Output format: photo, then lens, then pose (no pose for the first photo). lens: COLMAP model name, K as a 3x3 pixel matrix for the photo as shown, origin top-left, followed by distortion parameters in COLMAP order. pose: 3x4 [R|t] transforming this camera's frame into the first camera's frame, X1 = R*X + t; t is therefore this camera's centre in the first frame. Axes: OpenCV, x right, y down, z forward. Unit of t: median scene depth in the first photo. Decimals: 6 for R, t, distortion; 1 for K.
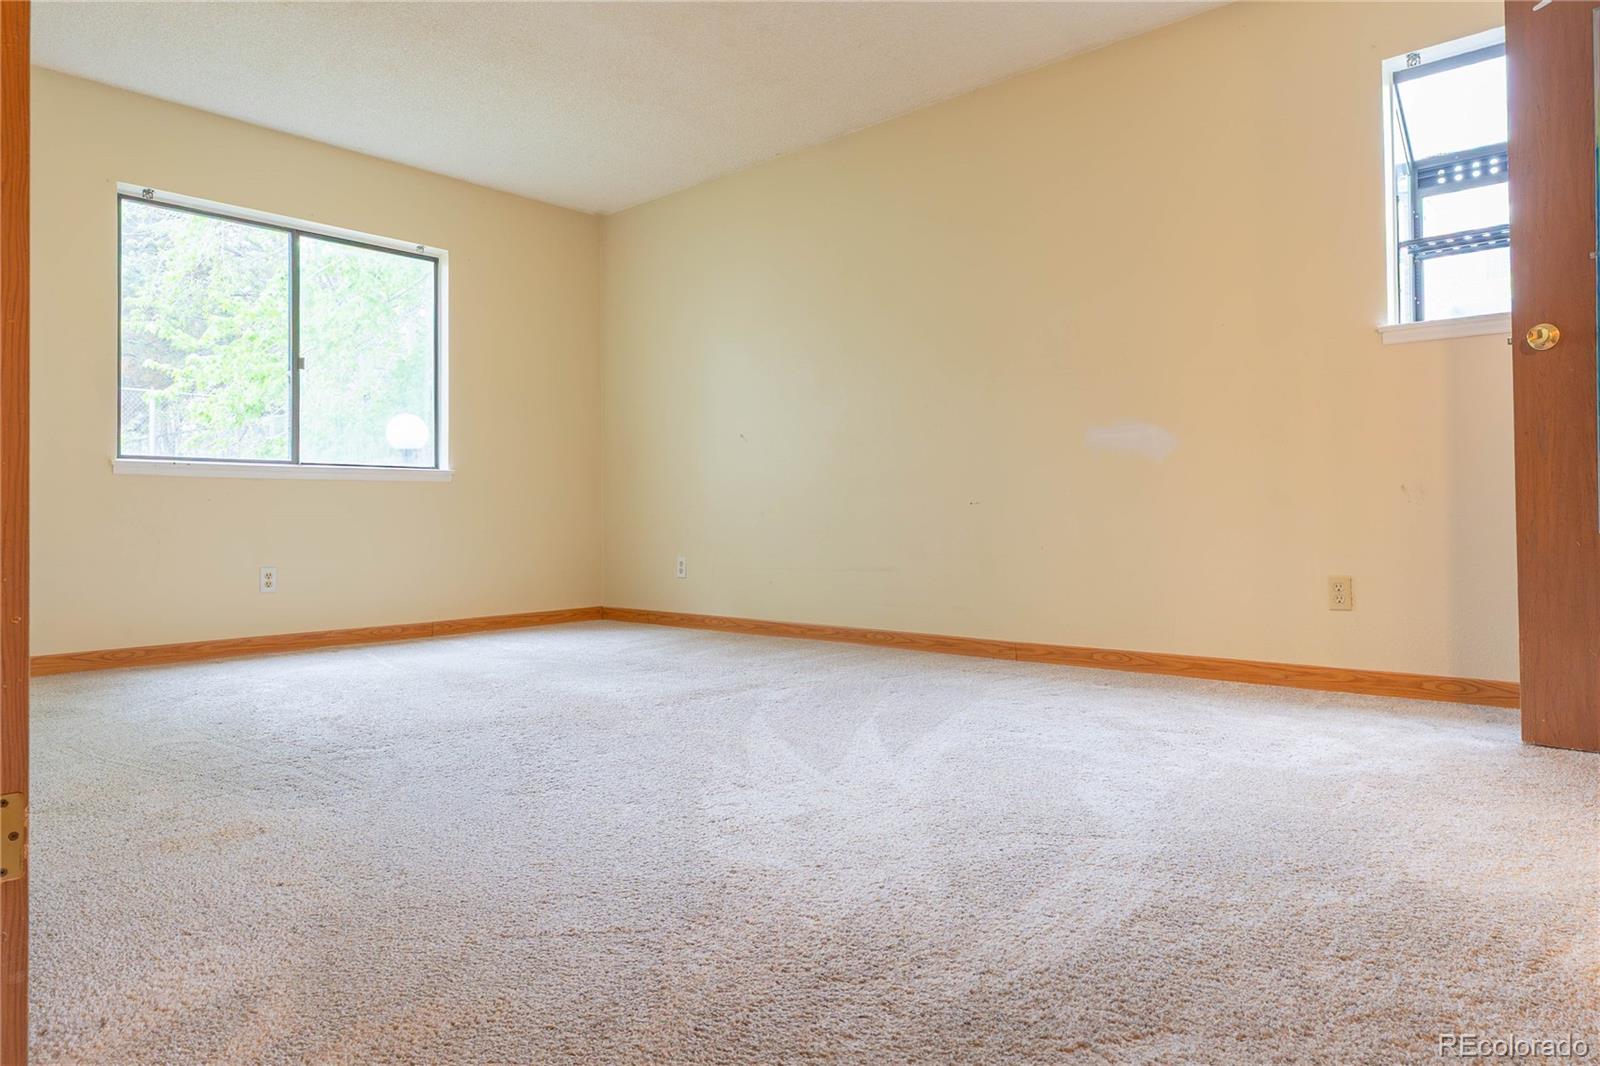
lens RADIAL K [[982.8, 0, 799.8], [0, 982.8, 525.0], [0, 0, 1]] dist [0.000530, -0.002239]
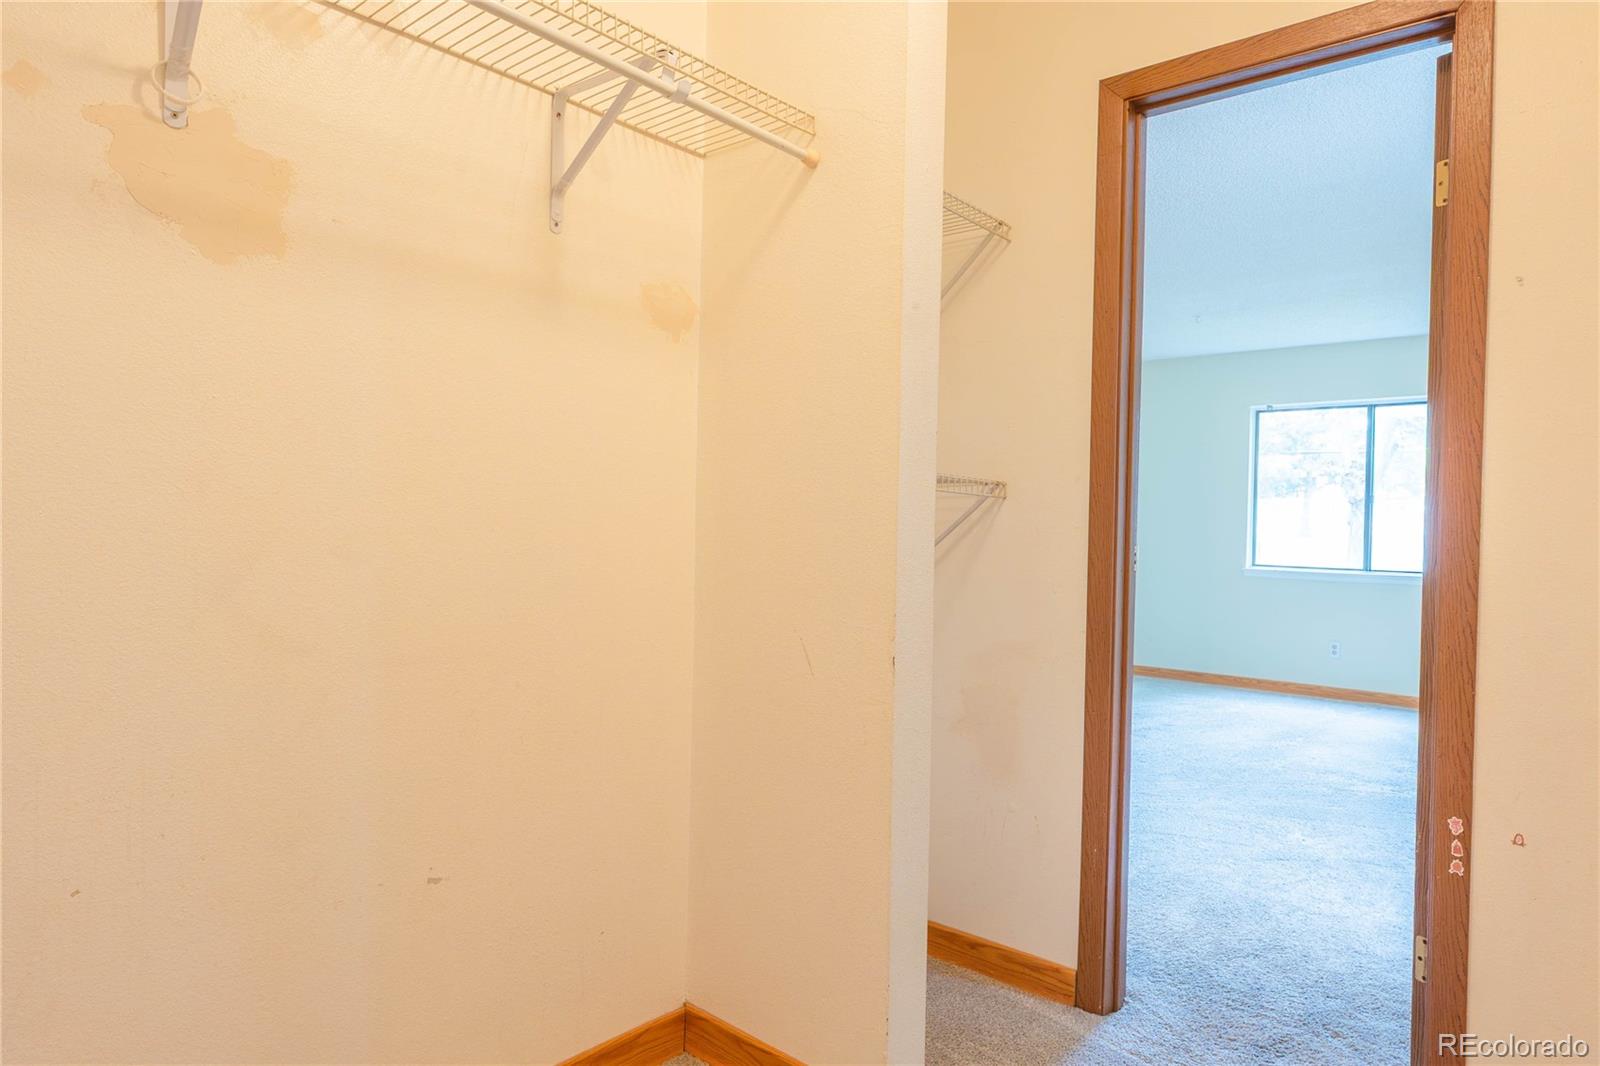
lens RADIAL K [[983.9, 0, 800.0], [0, 983.9, 533.0], [0, 0, 1]] dist [-0.002480, 0.001435]
pose [[0.029916, 0.022762, -0.999293, 1.280204], [-0.020240, 0.999549, 0.022162, -0.191063], [0.999347, 0.019563, 0.030364, 0.206168]]
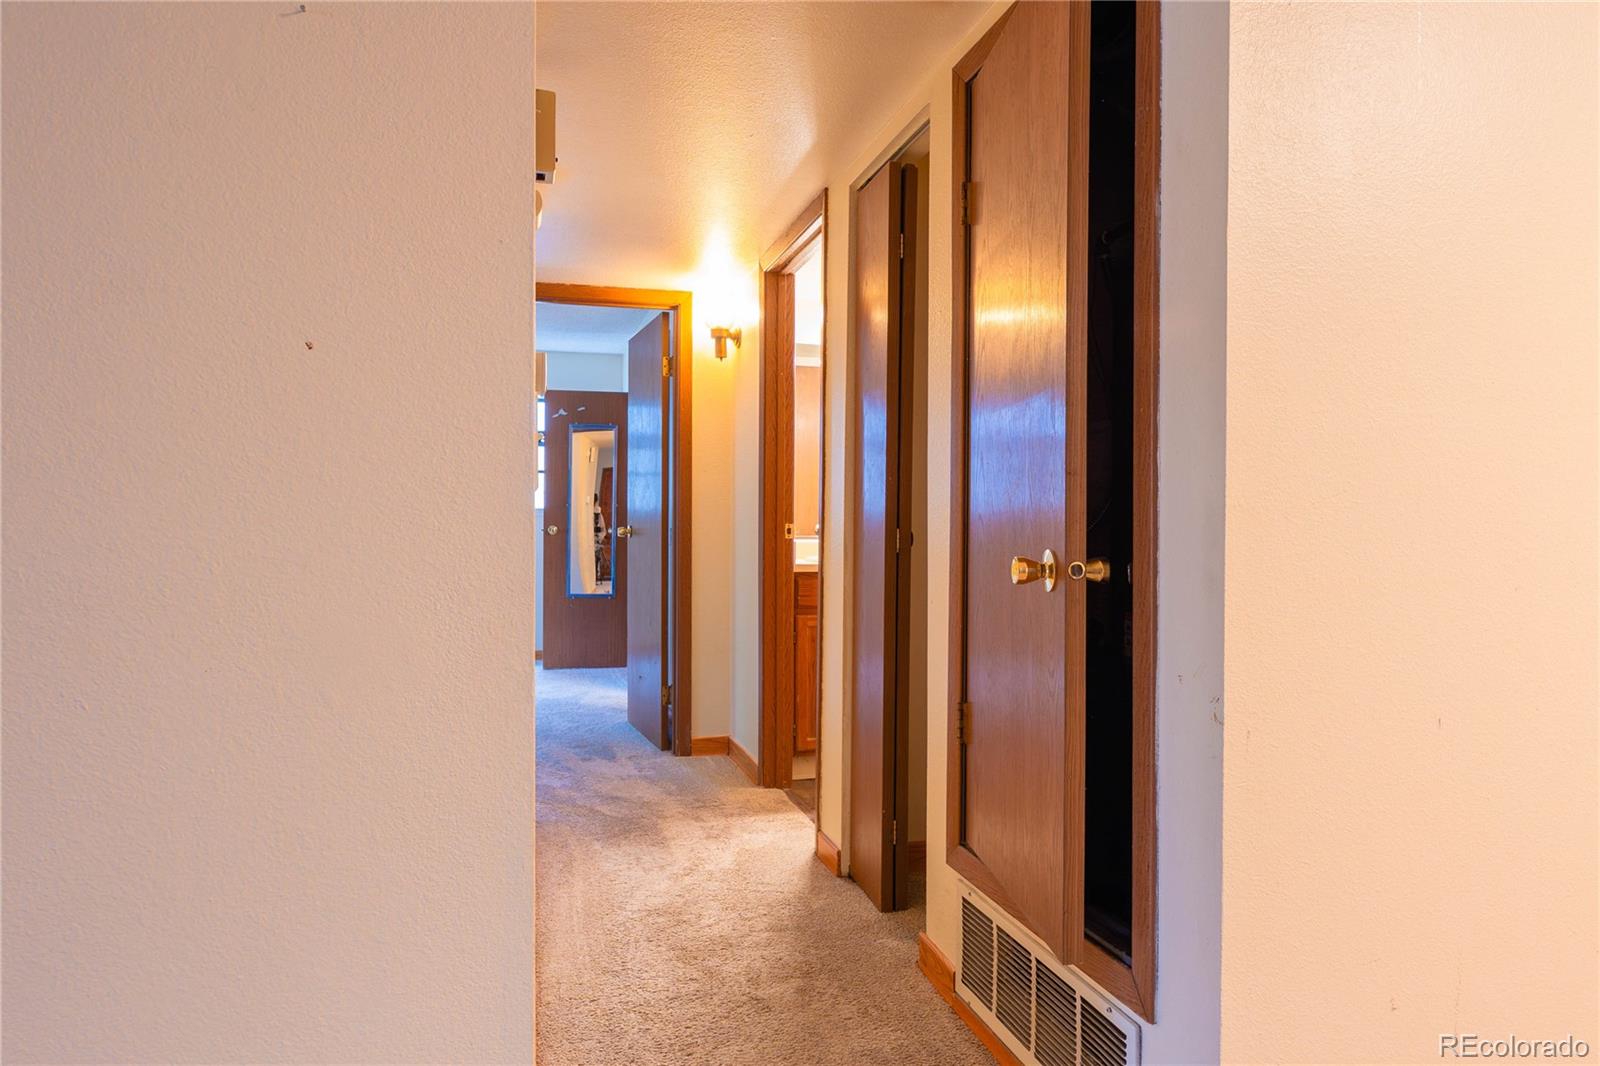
lens RADIAL K [[990.9, 0, 800.0], [0, 990.9, 533.0], [0, 0, 1]] dist [-0.000279, -0.003760]
pose [[0.535619, 0.022661, 0.844156, -0.988144], [-0.018193, 0.999718, -0.015293, -0.110952], [-0.844264, -0.007167, 0.535880, -0.888208]]
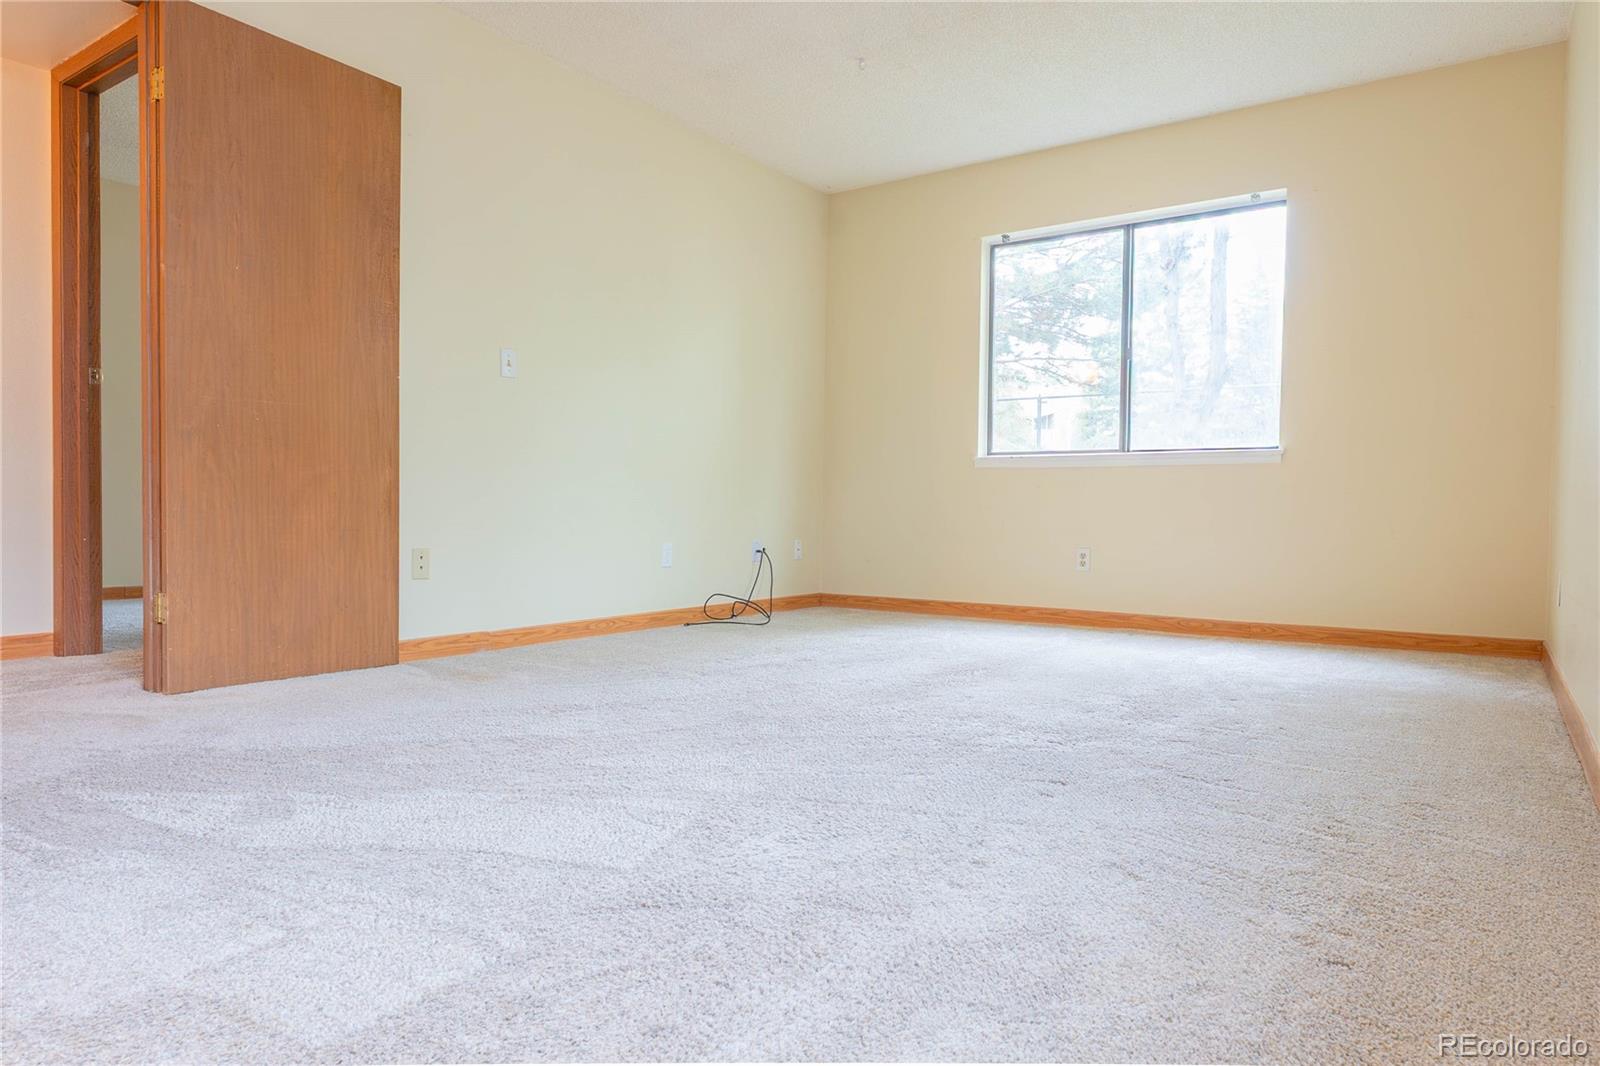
lens RADIAL K [[983.9, 0, 800.0], [0, 983.9, 533.0], [0, 0, 1]] dist [-0.002480, 0.001435]
pose [[0.131499, 0.041175, -0.990461, 0.703059], [-0.011161, 0.999135, 0.040054, -0.019501], [0.991253, 0.005788, 0.131845, 0.762971]]
